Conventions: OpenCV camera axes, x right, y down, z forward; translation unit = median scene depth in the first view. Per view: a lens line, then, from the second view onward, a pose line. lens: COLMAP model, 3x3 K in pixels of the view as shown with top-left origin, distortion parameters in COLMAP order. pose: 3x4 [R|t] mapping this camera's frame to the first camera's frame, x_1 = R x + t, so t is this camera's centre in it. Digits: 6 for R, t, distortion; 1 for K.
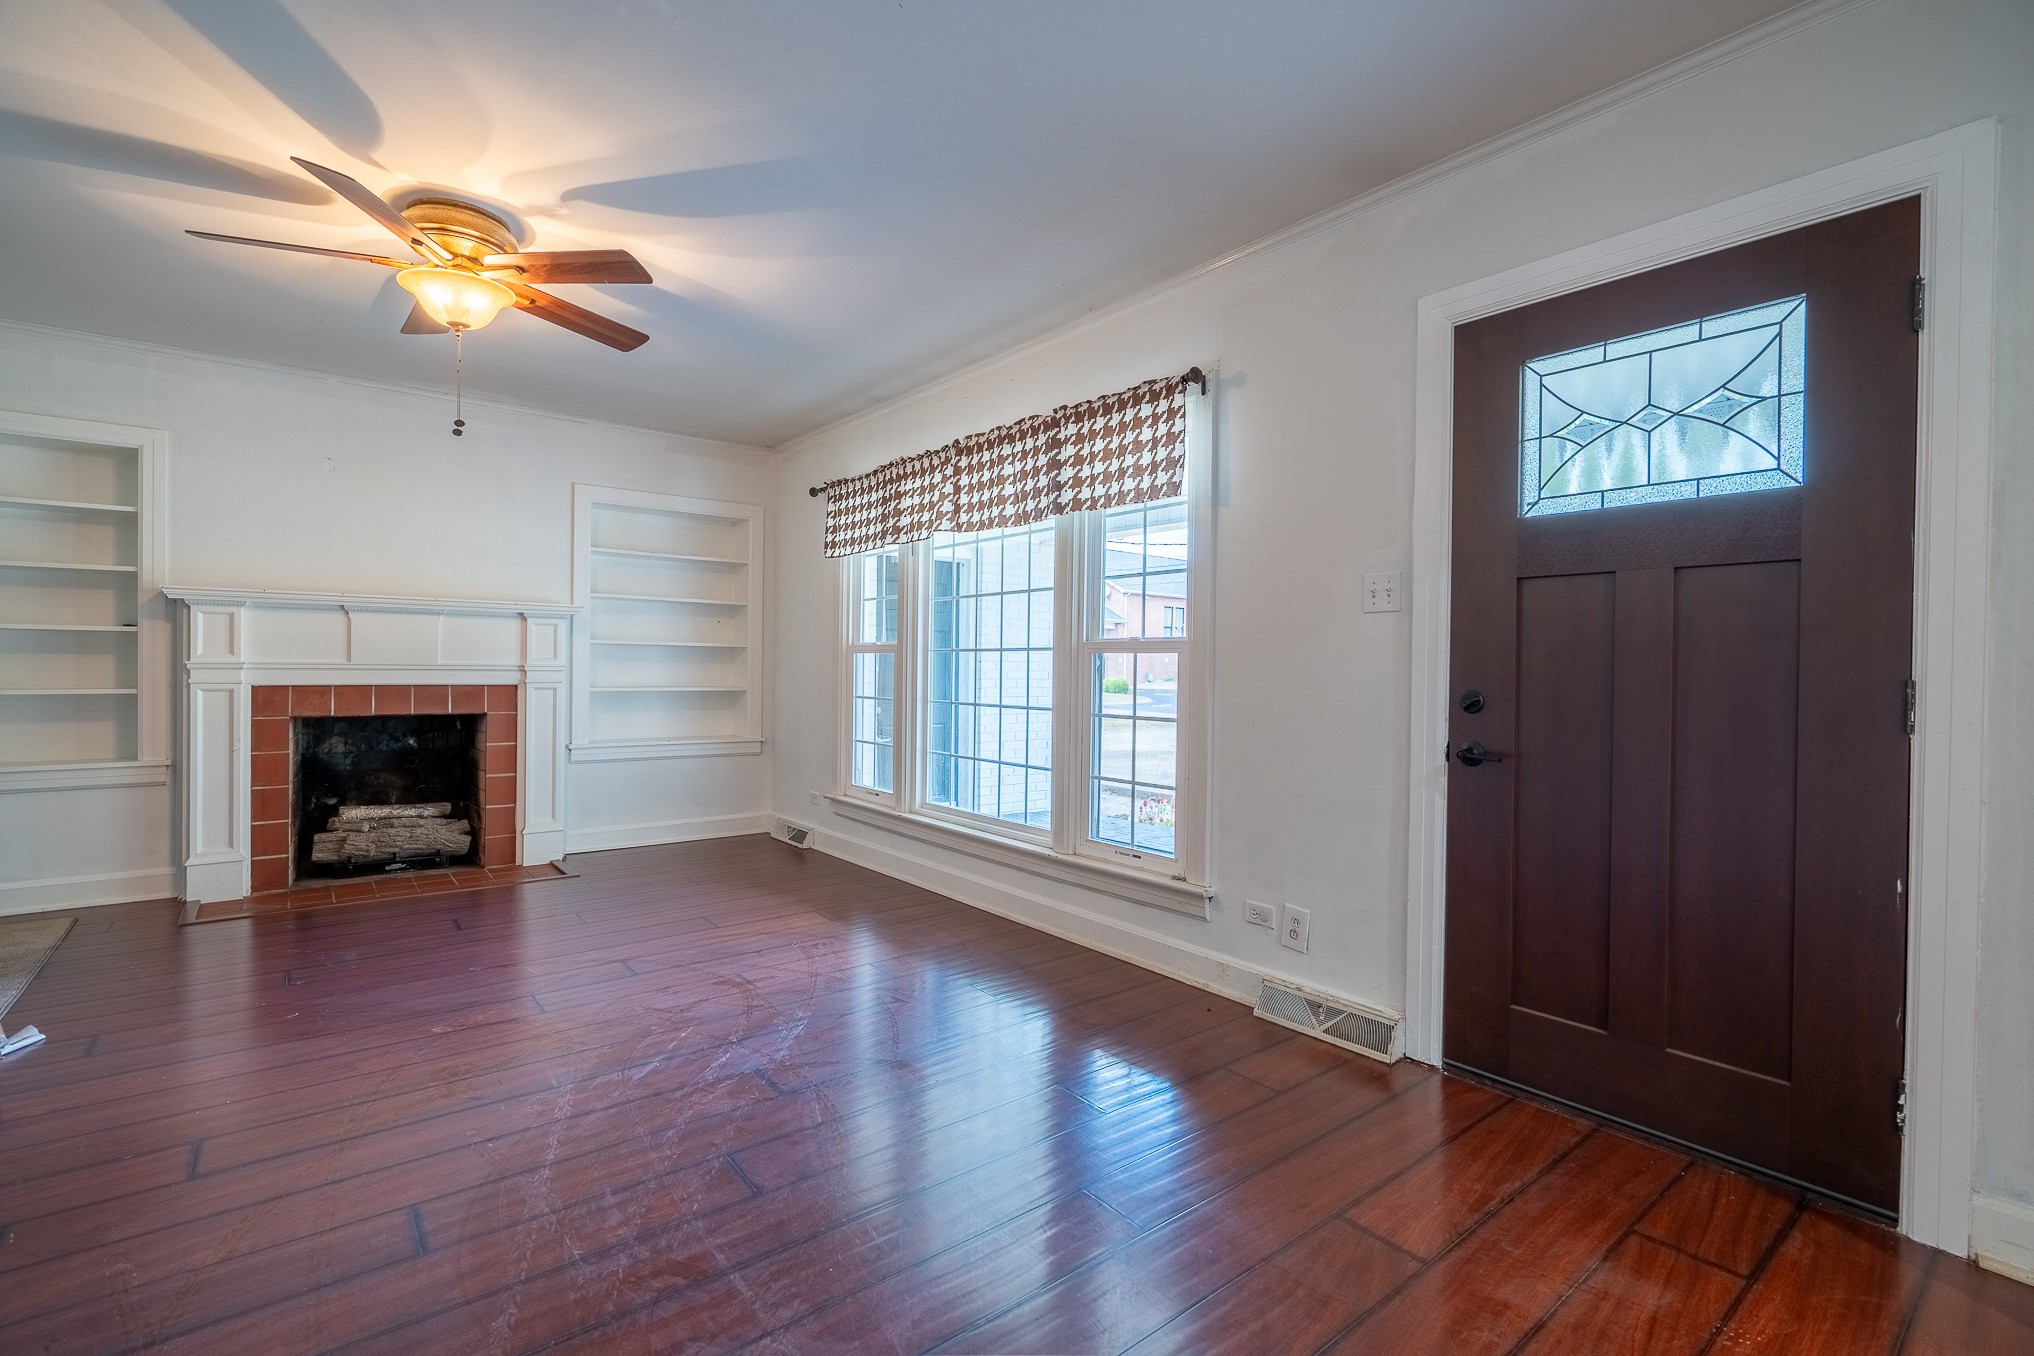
lens RADIAL K [[912.3, 0, 1015.0], [0, 912.3, 679.3], [0, 0, 1]] dist [-0.005835, 0.001491]
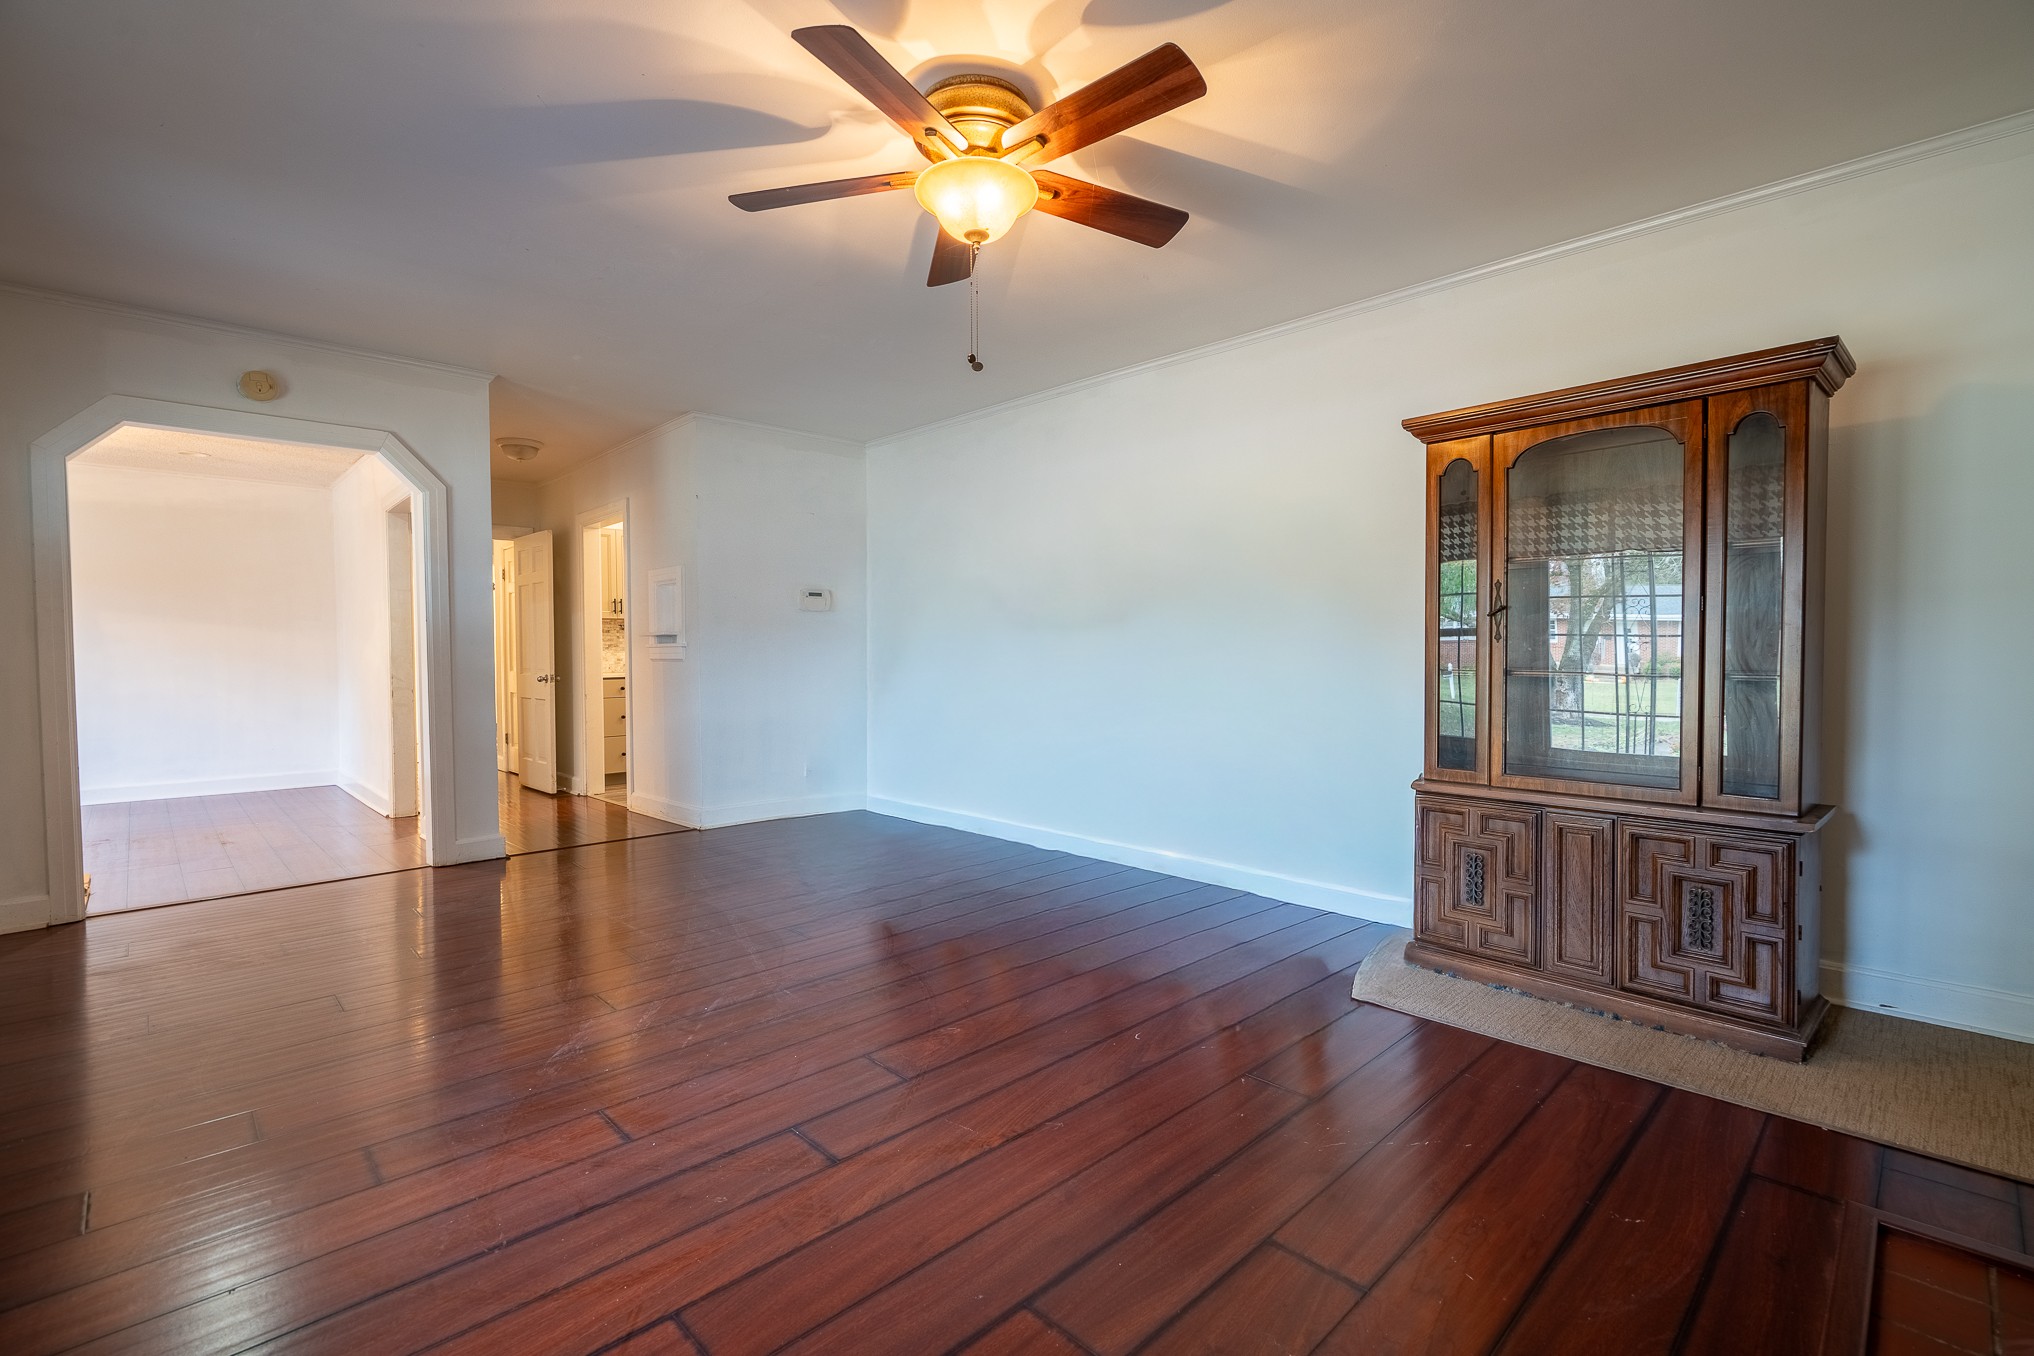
lens RADIAL K [[912.3, 0, 1018.9], [0, 912.3, 671.3], [0, 0, 1]] dist [-0.005835, 0.001491]
pose [[-0.995247, -0.003337, -0.097330, -0.502467], [-0.006354, 0.999508, 0.030703, -0.018842], [0.097179, 0.031176, -0.994778, 1.616363]]
